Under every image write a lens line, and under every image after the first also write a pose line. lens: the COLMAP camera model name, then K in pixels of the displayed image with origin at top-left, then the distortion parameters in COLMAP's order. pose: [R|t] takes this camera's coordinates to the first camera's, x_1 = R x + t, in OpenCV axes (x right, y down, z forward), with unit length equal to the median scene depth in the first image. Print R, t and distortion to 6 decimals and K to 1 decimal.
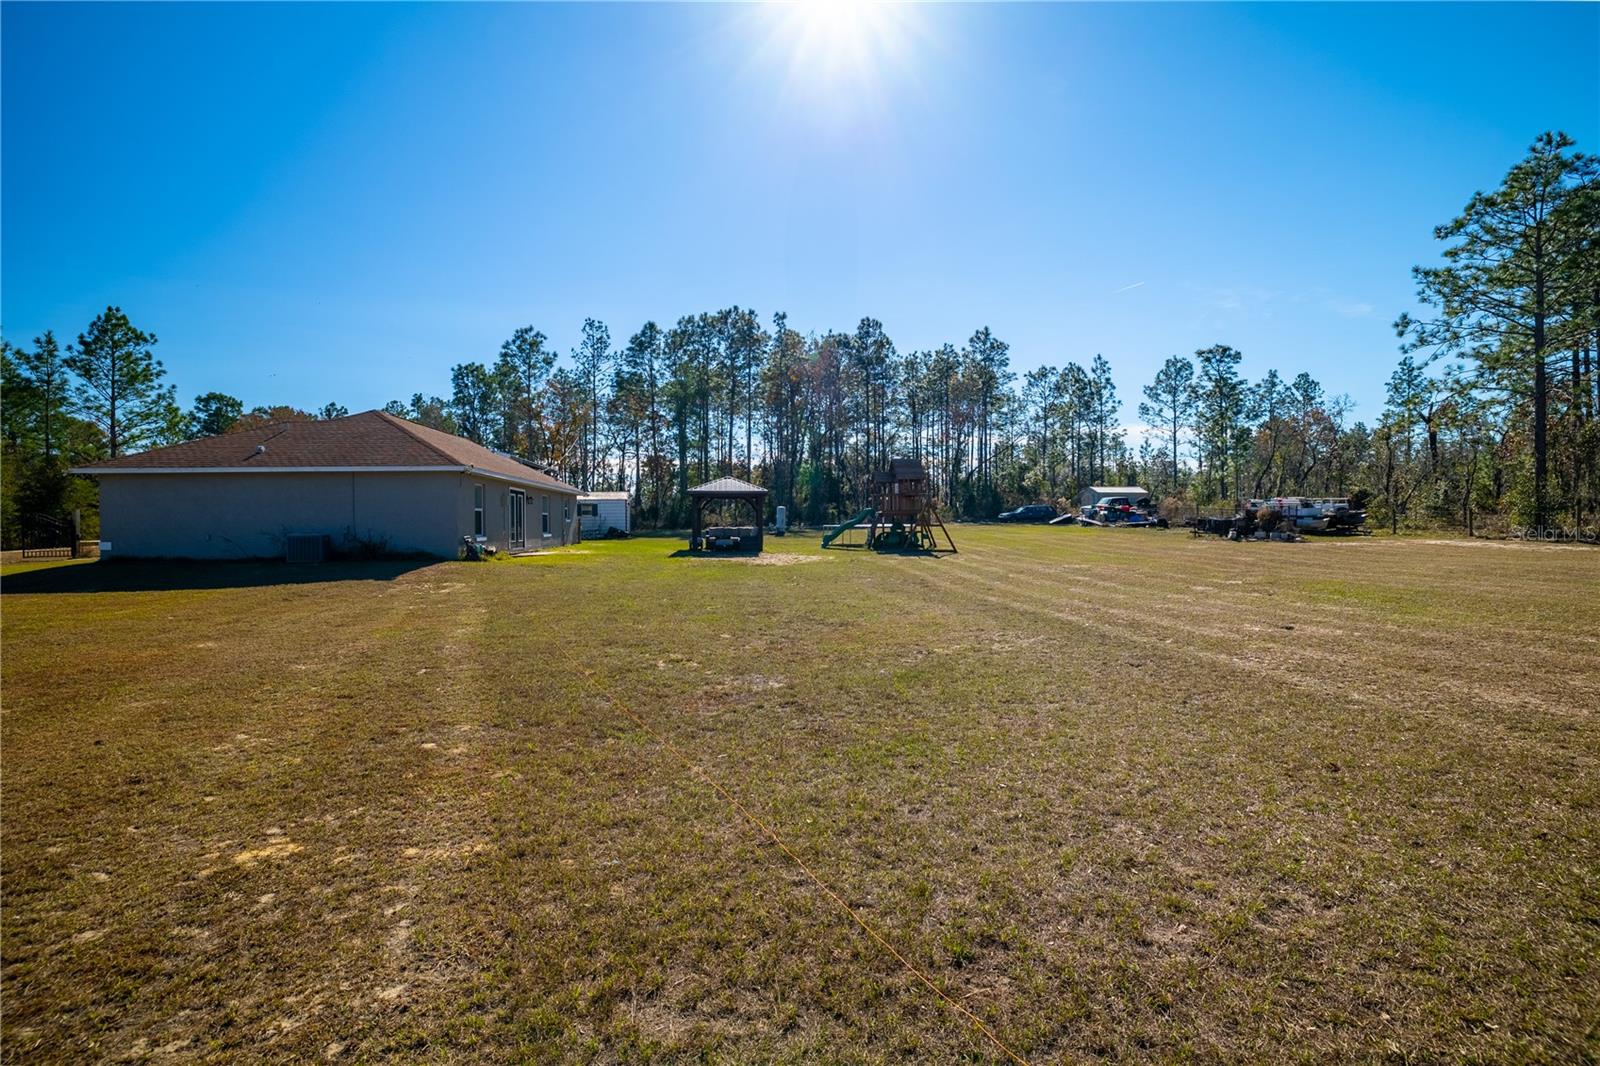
lens RADIAL K [[744.6, 0, 806.0], [0, 744.6, 532.7], [0, 0, 1]] dist [-0.042604, 0.017136]
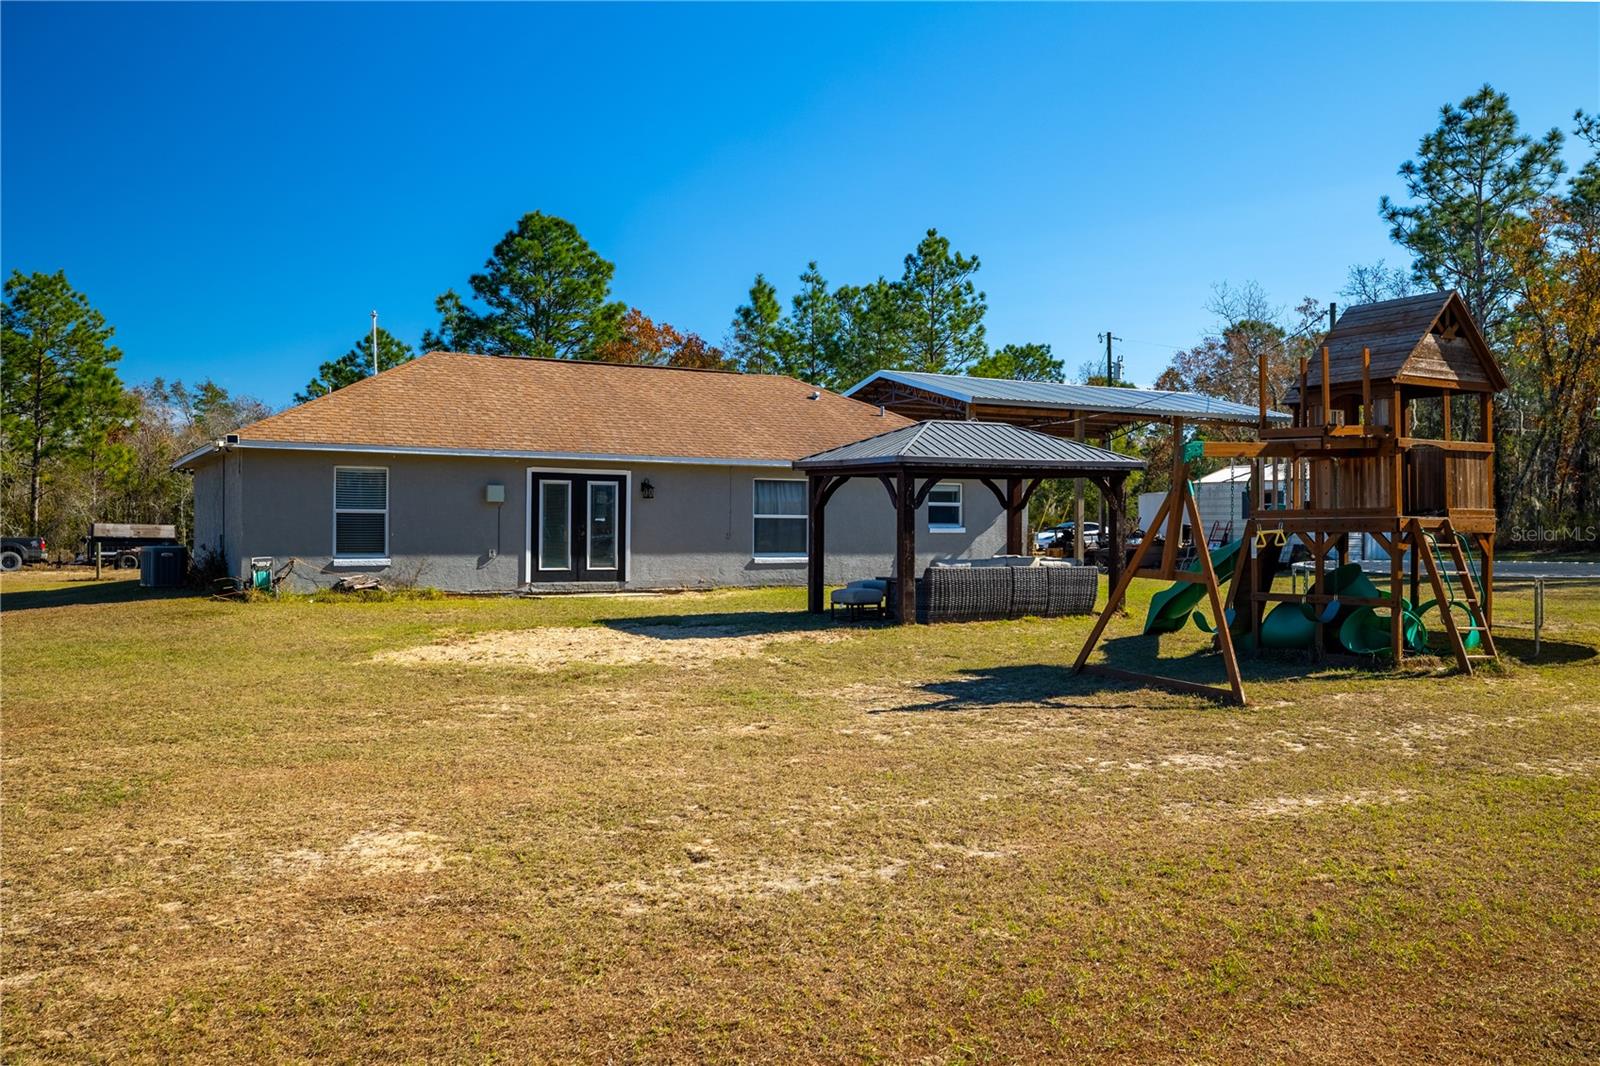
lens RADIAL K [[1345.3, 0, 796.0], [0, 1345.3, 480.3], [0, 0, 1]] dist [-0.007919, 0.181957]
pose [[0.416585, -0.022205, -0.908825, 0.216922], [-0.016937, 0.999339, -0.032180, -0.009671], [0.908939, 0.028799, 0.415934, 0.300817]]
